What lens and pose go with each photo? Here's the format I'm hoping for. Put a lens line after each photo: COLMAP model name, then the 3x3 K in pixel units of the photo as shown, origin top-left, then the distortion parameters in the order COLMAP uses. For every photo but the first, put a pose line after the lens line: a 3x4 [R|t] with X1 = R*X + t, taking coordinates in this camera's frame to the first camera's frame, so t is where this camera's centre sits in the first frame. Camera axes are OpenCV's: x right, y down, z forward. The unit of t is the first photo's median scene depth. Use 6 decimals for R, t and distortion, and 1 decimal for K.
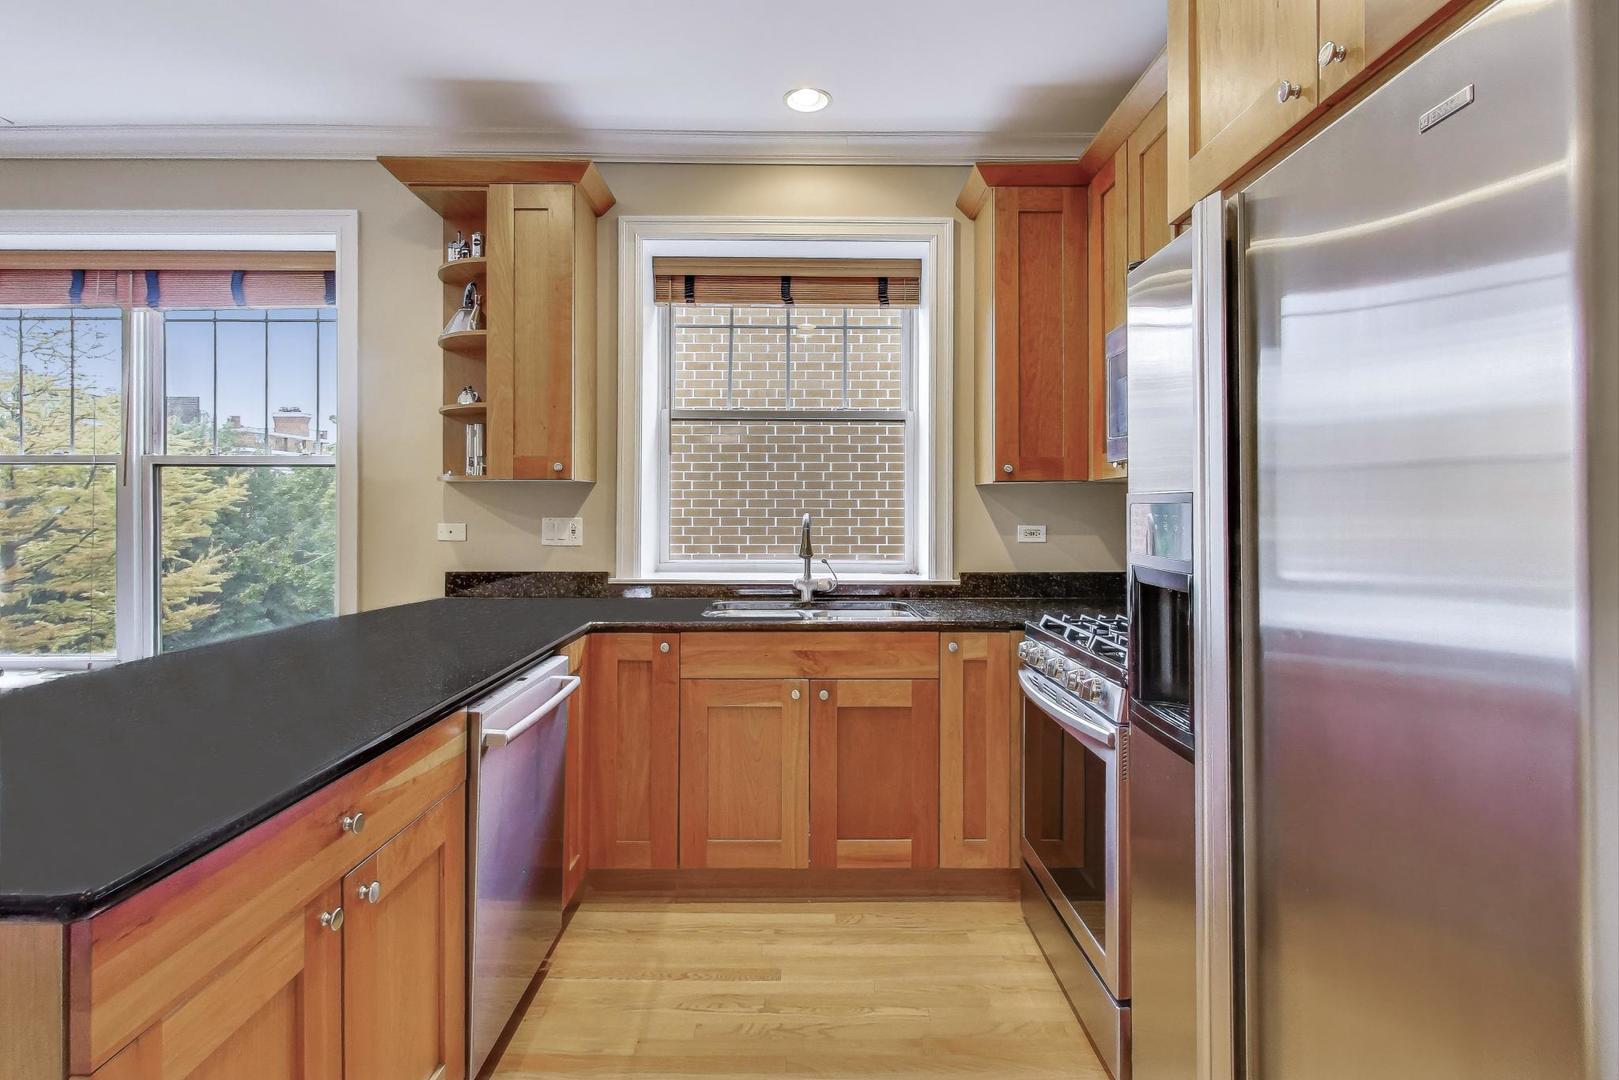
lens RADIAL K [[783.6, 0, 797.4], [0, 783.6, 497.5], [0, 0, 1]] dist [-0.002186, 0.000379]
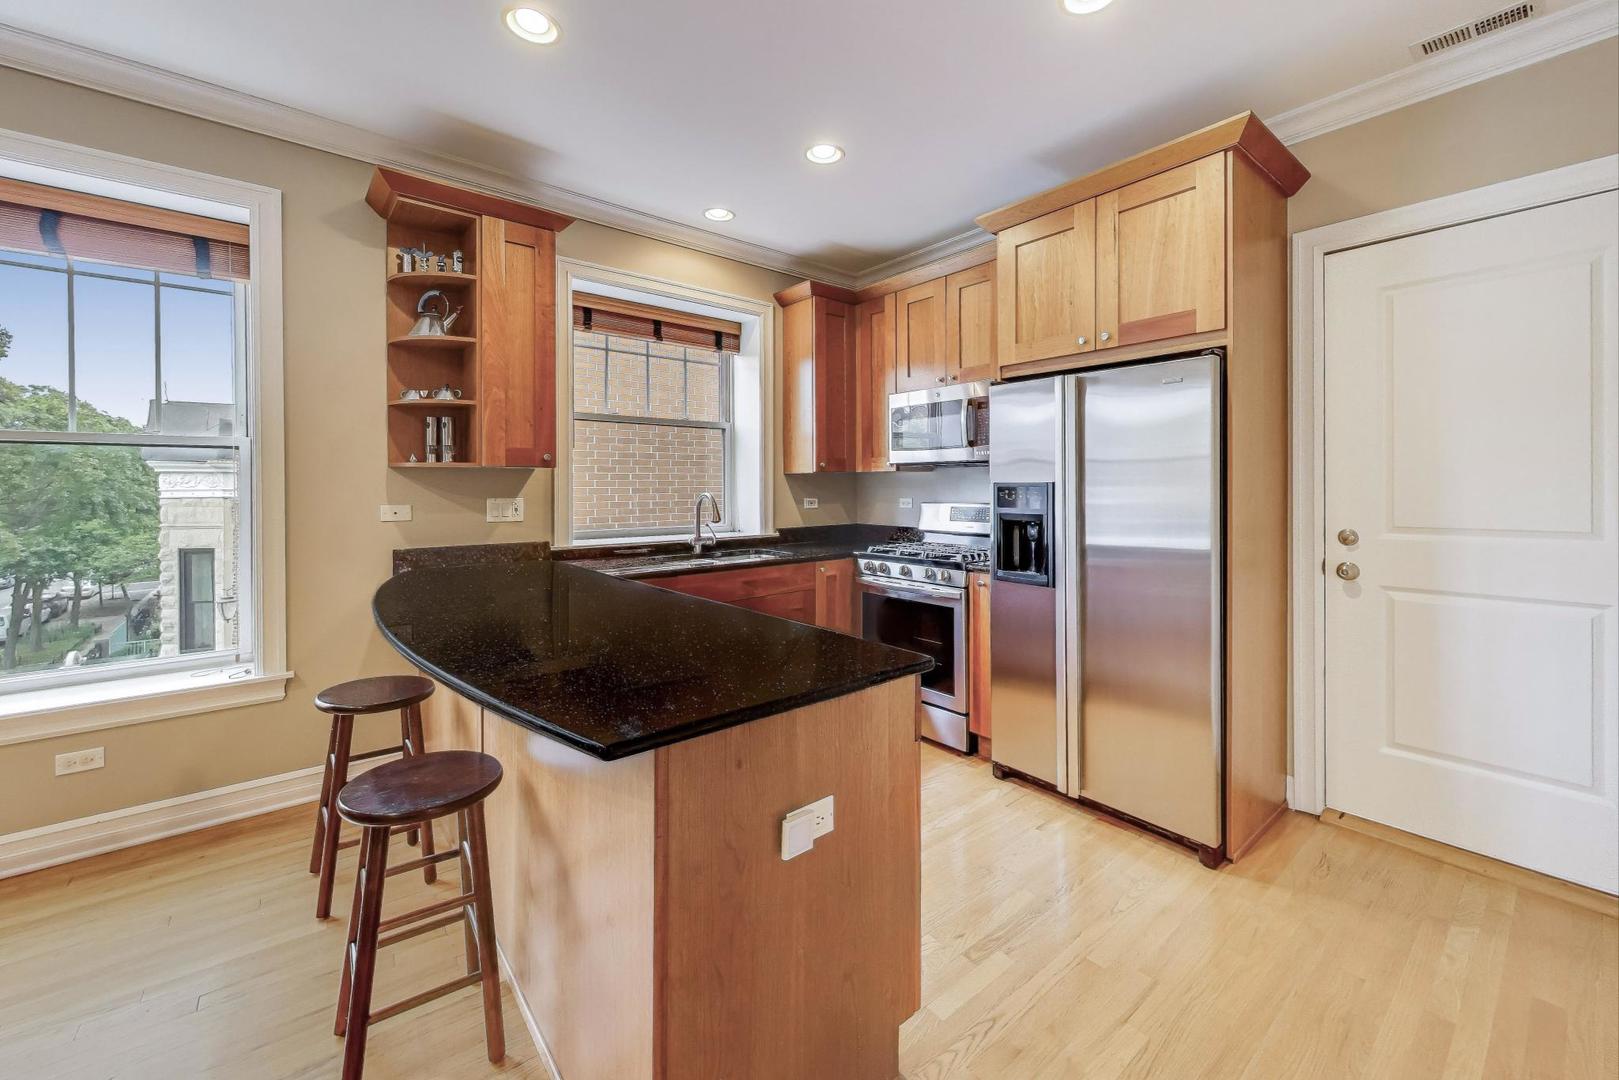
lens RADIAL K [[646.2, 0, 799.5], [0, 646.2, 490.4], [0, 0, 1]] dist [-0.000215, 0.001368]
pose [[0.780214, -0.007686, 0.625466, -0.572732], [-0.000811, 0.999911, 0.013300, 0.000266], [-0.625513, -0.010884, 0.780138, -0.048338]]
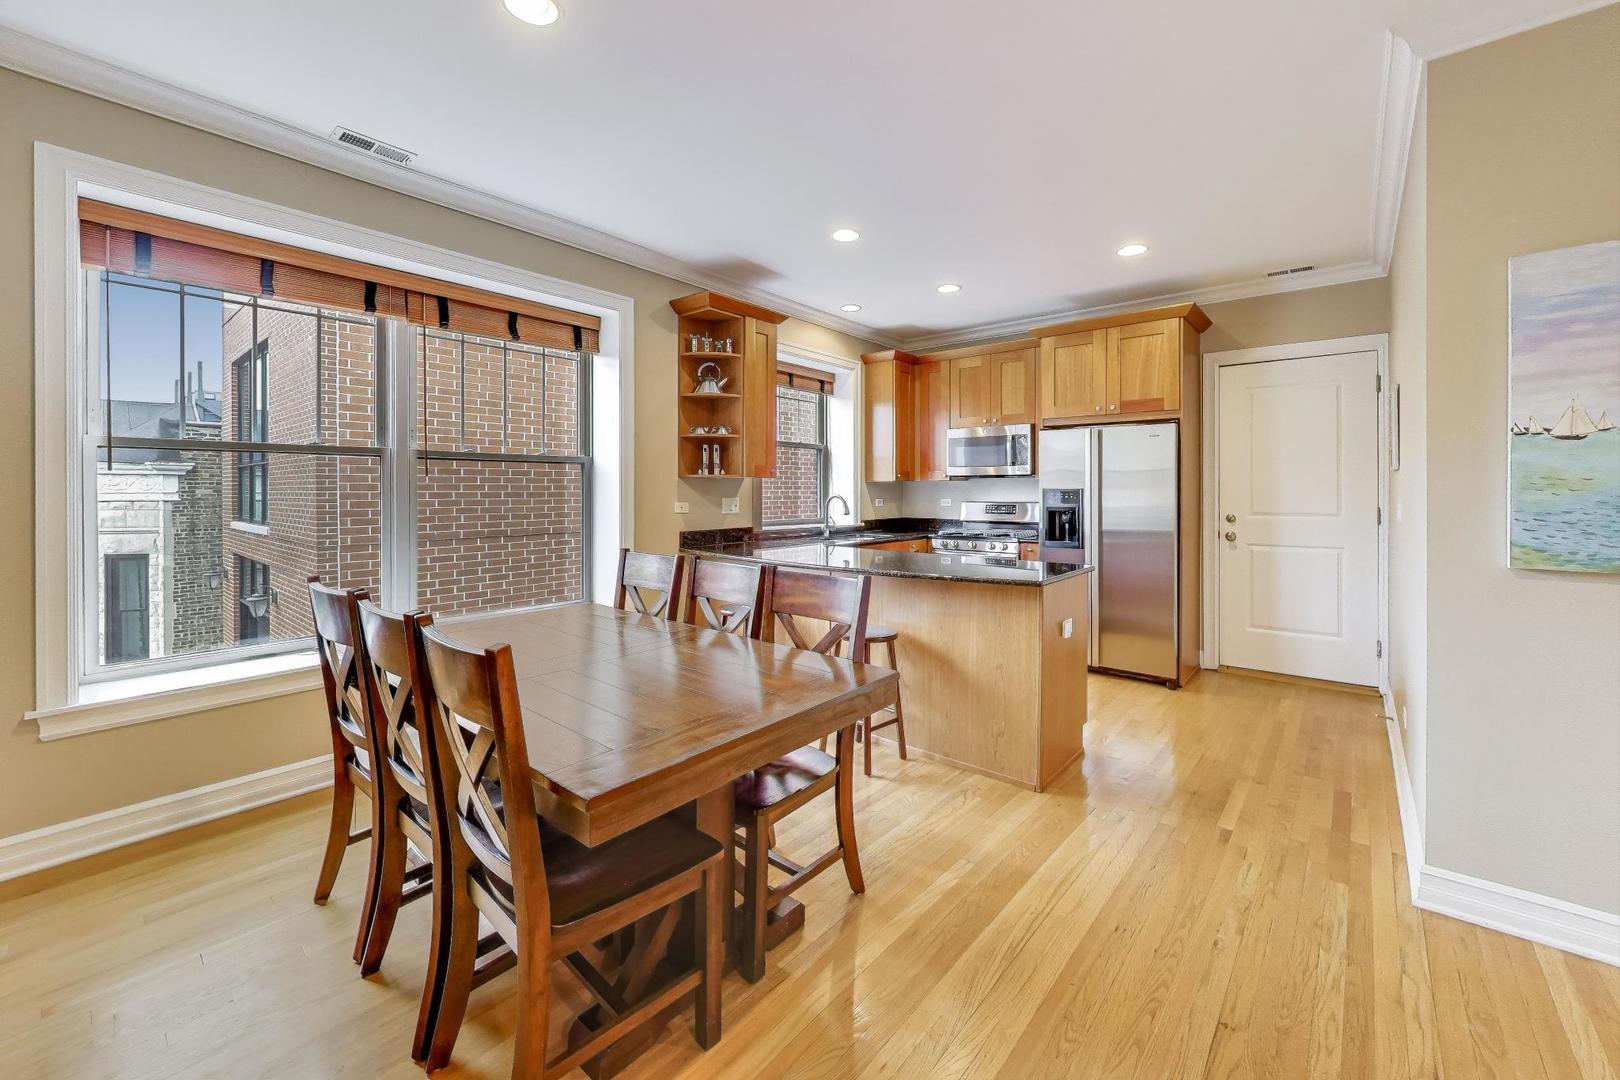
lens RADIAL K [[646.6, 0, 783.6], [0, 646.6, 497.9], [0, 0, 1]] dist [-0.000215, 0.001368]
pose [[0.664084, -0.009430, 0.747599, -1.333036], [-0.005065, 0.999841, 0.017111, -0.000335], [-0.747641, -0.015150, 0.663930, -0.068573]]
